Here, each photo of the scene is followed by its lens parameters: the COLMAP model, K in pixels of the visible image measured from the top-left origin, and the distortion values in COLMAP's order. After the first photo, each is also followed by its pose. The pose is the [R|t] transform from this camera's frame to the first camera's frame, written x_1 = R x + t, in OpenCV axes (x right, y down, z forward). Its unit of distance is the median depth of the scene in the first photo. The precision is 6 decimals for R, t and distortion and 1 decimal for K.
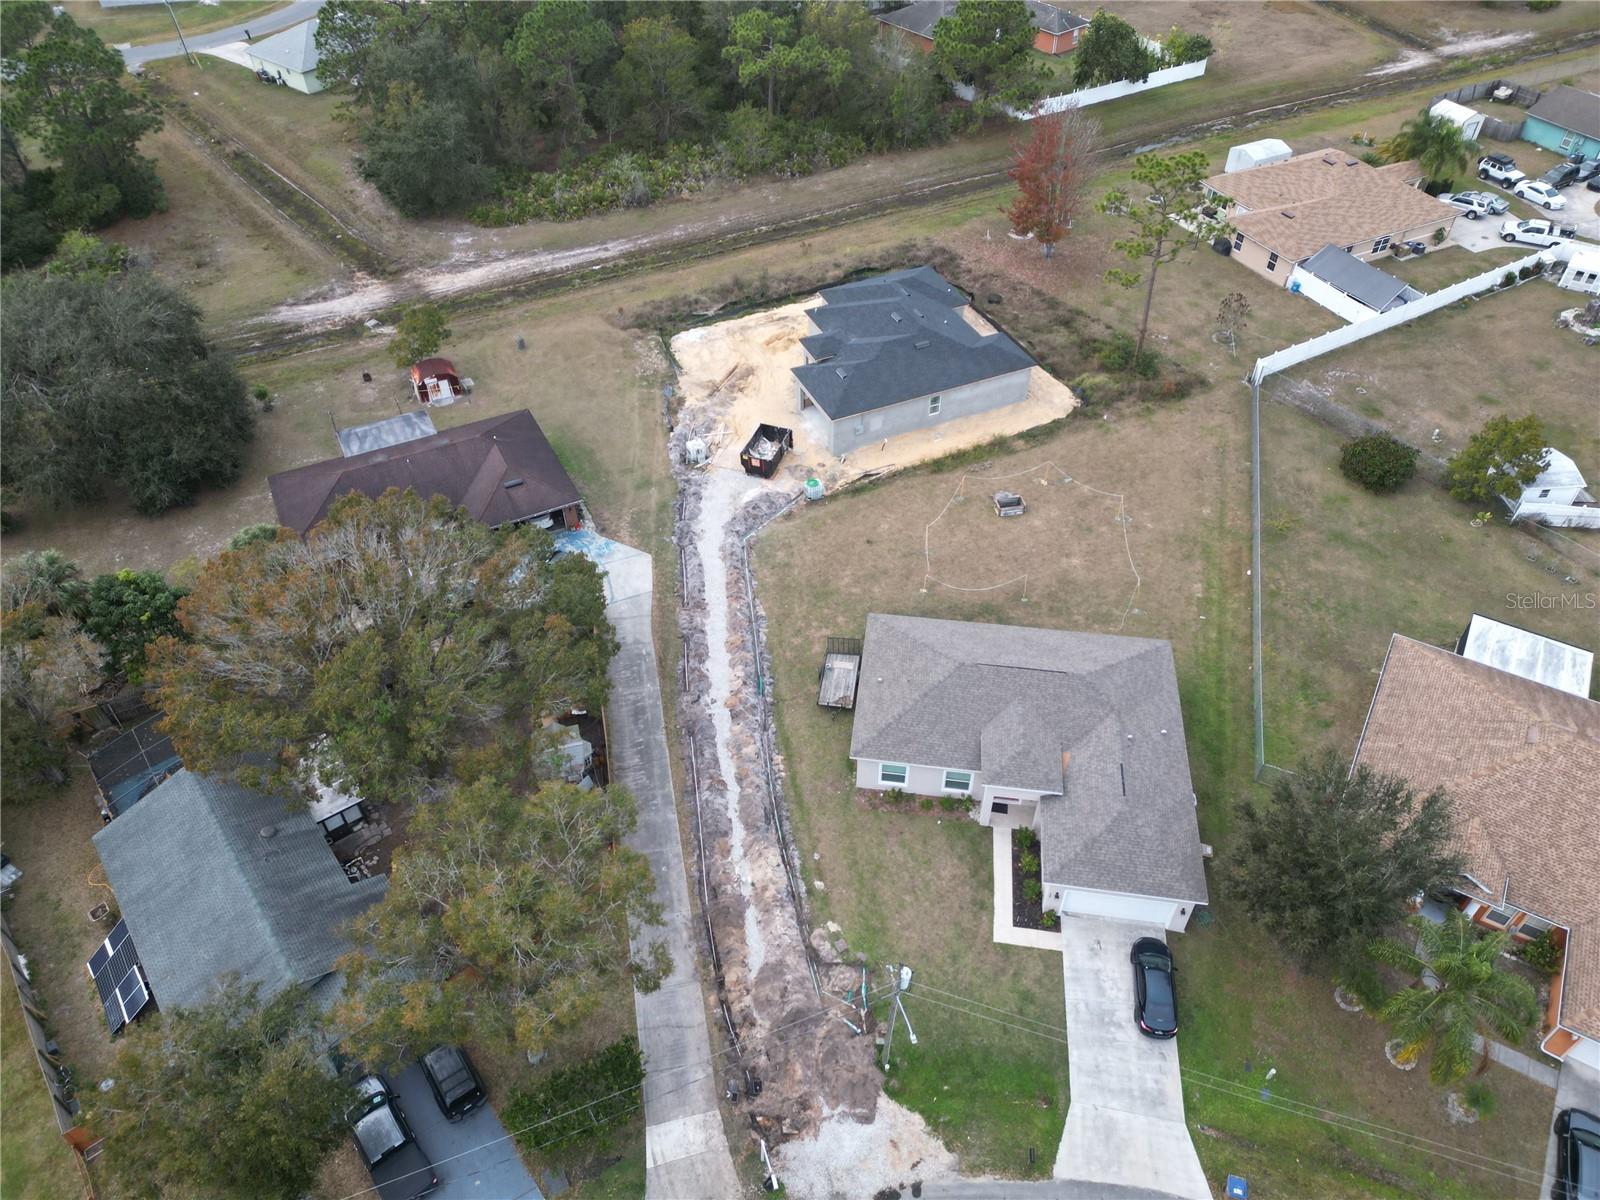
lens RADIAL K [[1114.3, 0, 801.7], [0, 1114.3, 596.1], [0, 0, 1]] dist [0.081876, -0.072988]
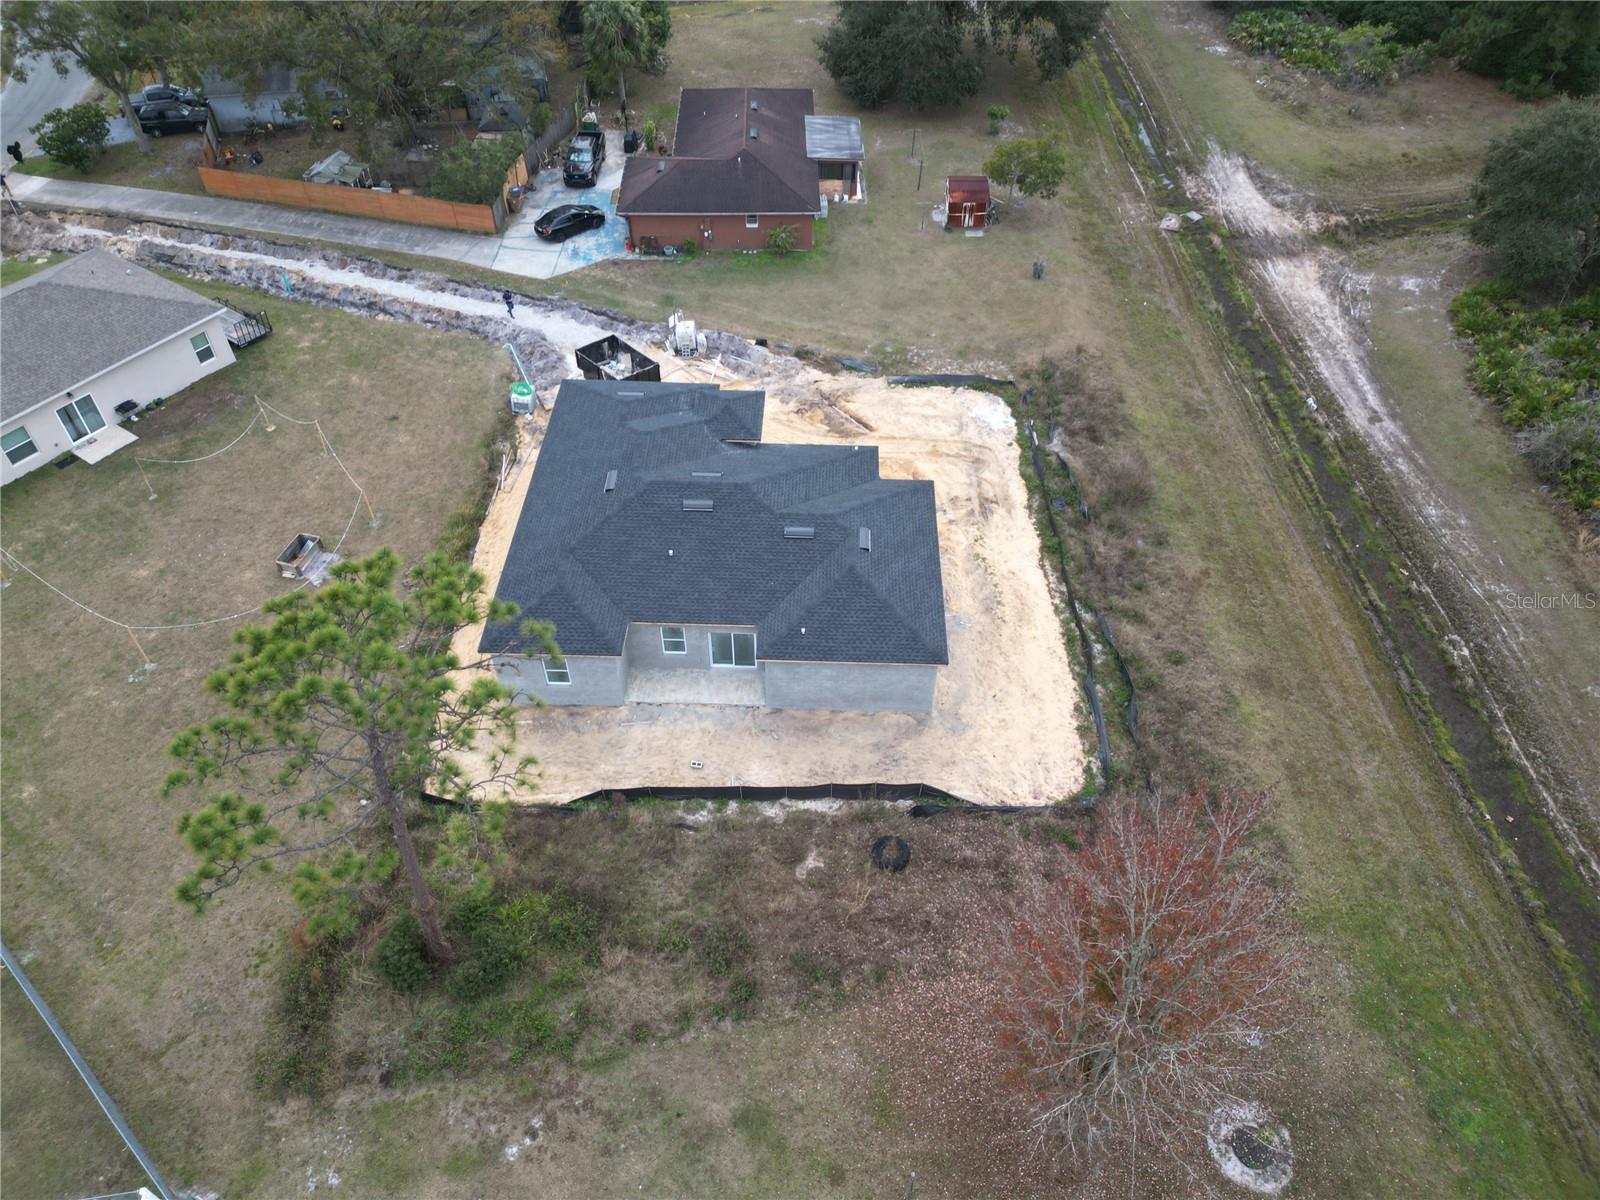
lens RADIAL K [[1114.3, 0, 801.7], [0, 1114.3, 596.1], [0, 0, 1]] dist [0.081876, -0.072988]
pose [[-0.435481, 0.643307, -0.629693, 0.424937], [-0.624100, 0.288346, 0.726193, -0.630278], [0.648734, 0.709234, 0.275919, 0.910881]]
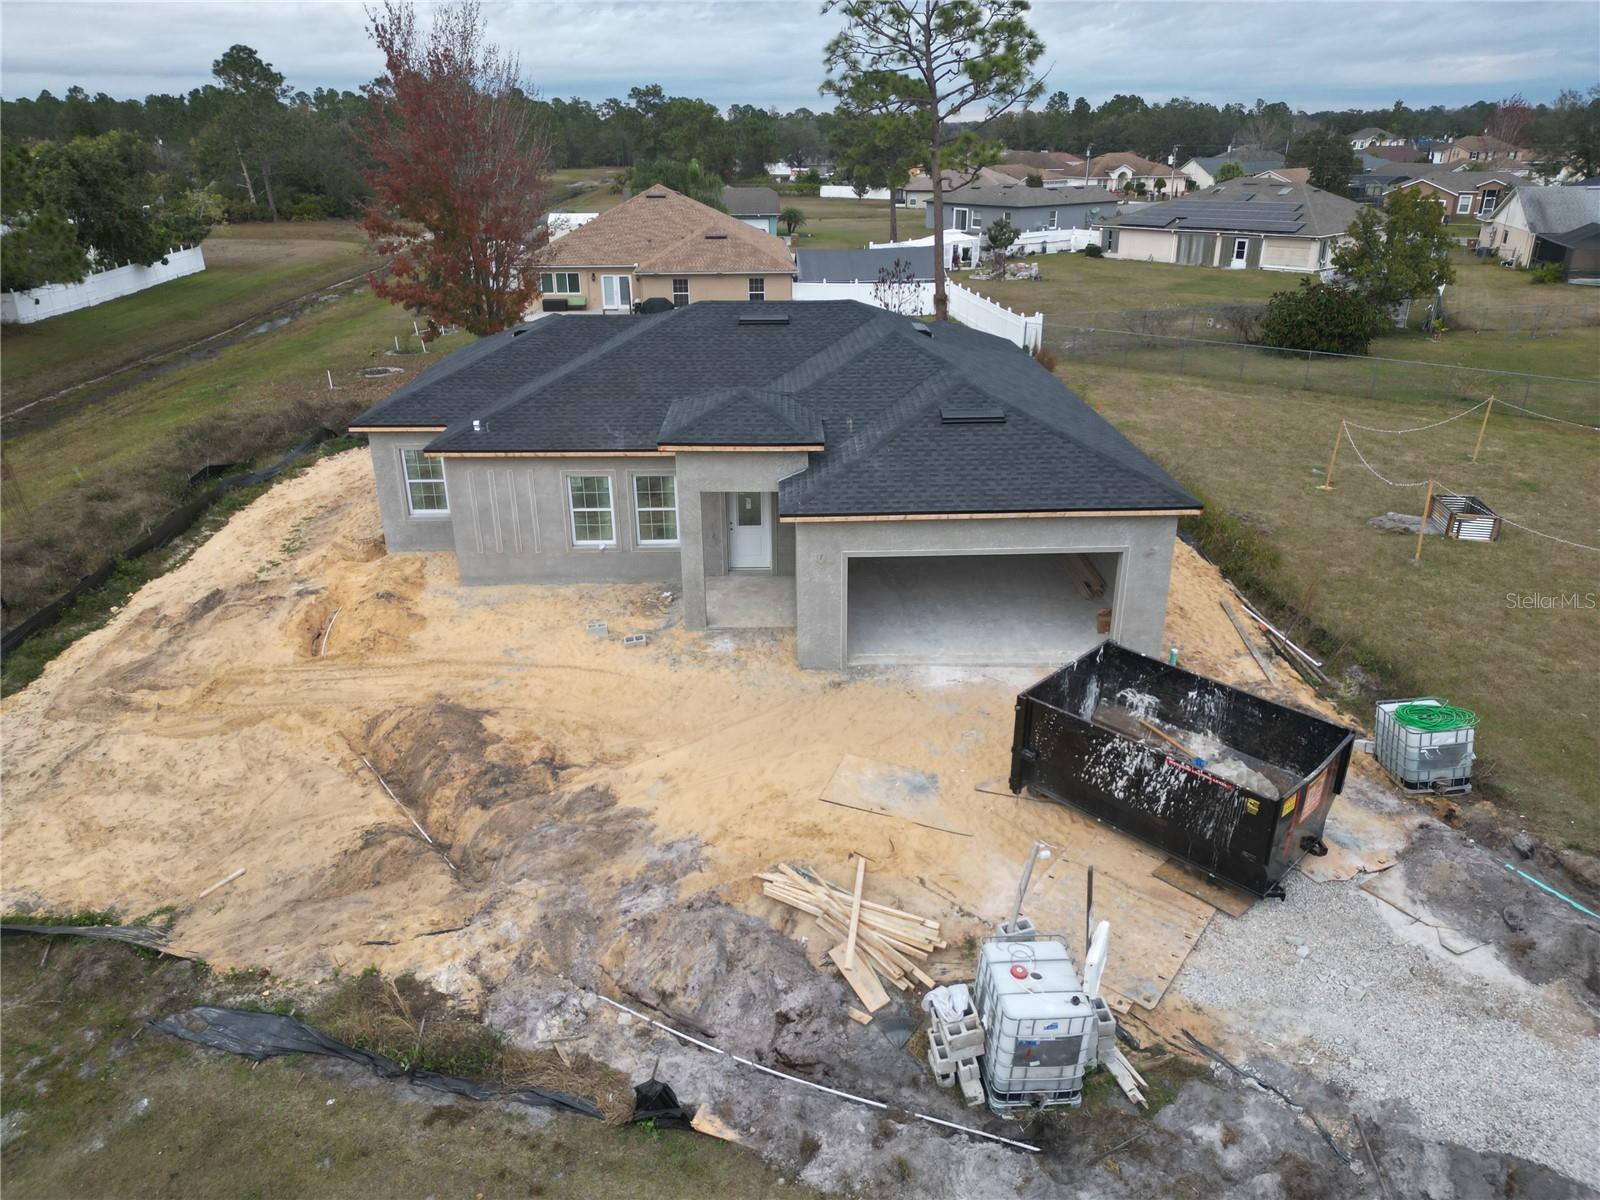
lens RADIAL K [[1114.3, 0, 801.7], [0, 1114.3, 596.1], [0, 0, 1]] dist [0.081876, -0.072988]
pose [[0.386260, -0.349072, 0.853787, -0.204956], [0.638872, 0.768896, 0.025334, -0.187240], [-0.665317, 0.535675, 0.520006, 0.857282]]
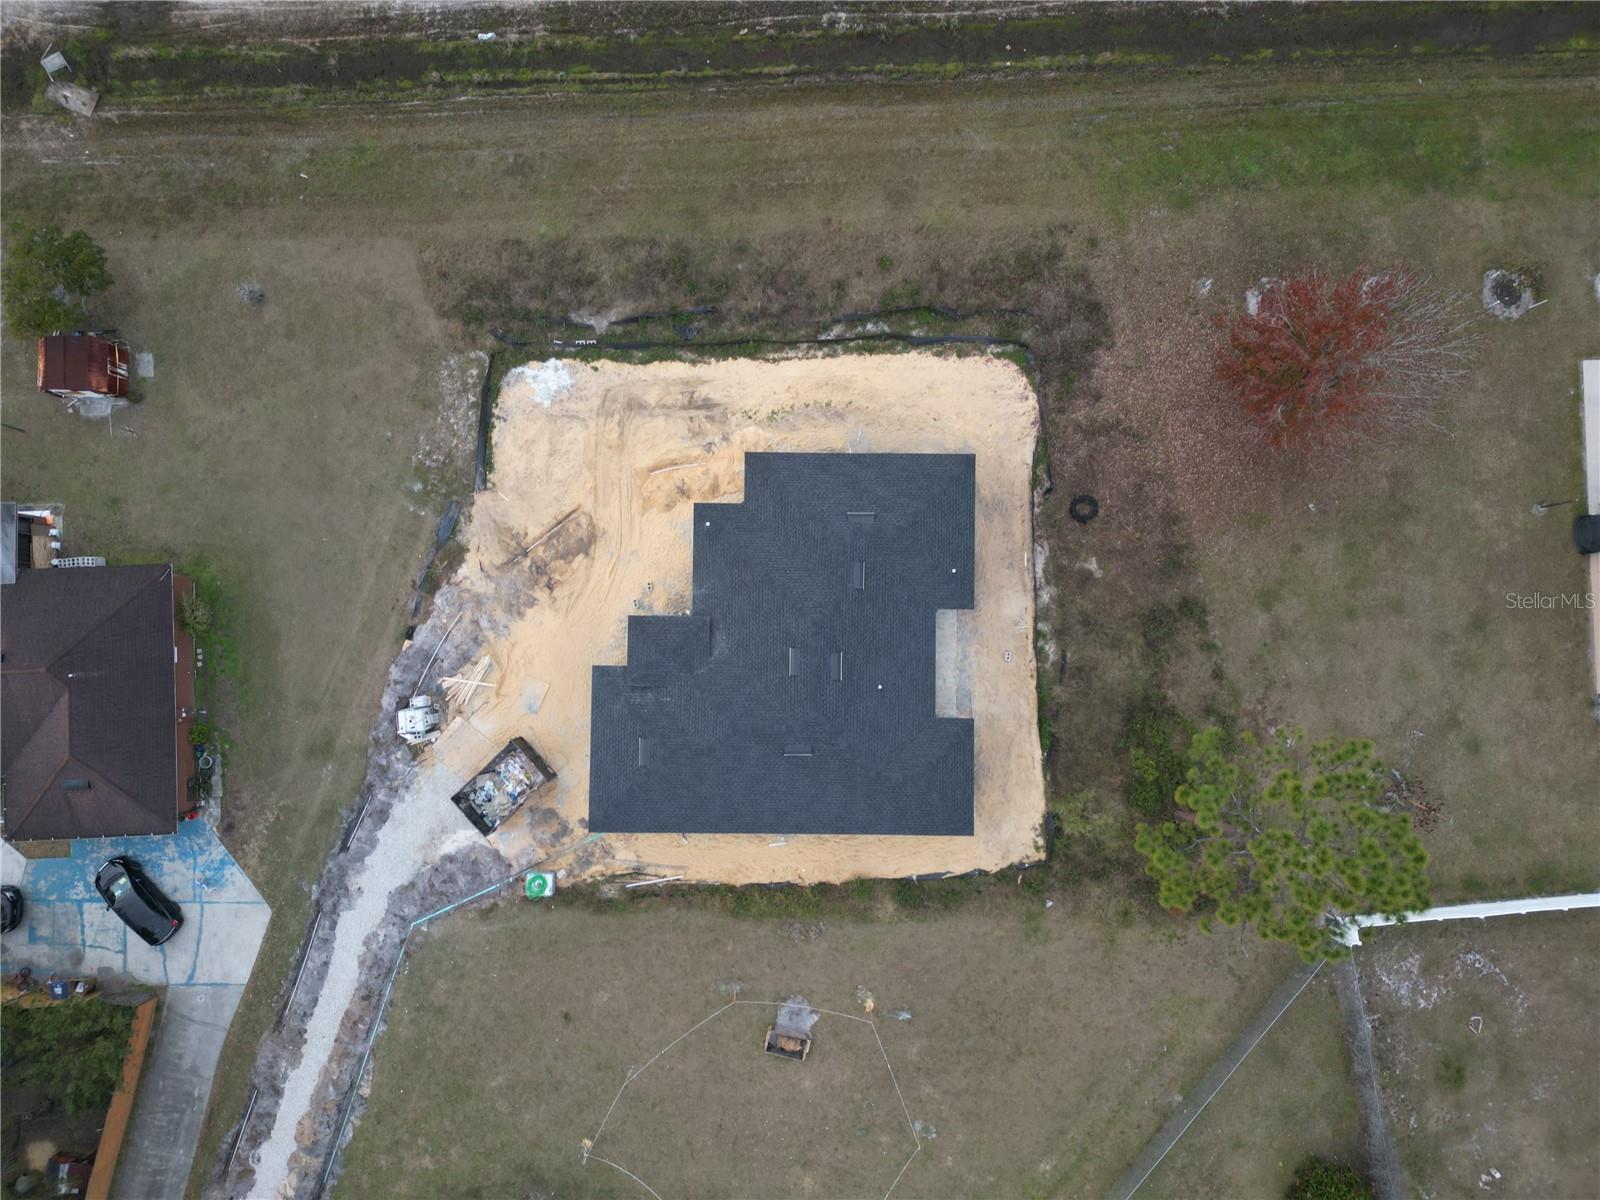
lens RADIAL K [[1114.3, 0, 801.7], [0, 1114.3, 596.1], [0, 0, 1]] dist [0.081876, -0.072988]
pose [[0.908677, 0.417487, -0.003391, 0.074911], [-0.295283, 0.648395, 0.701707, -0.655139], [0.295152, -0.636623, 0.712458, 0.612849]]
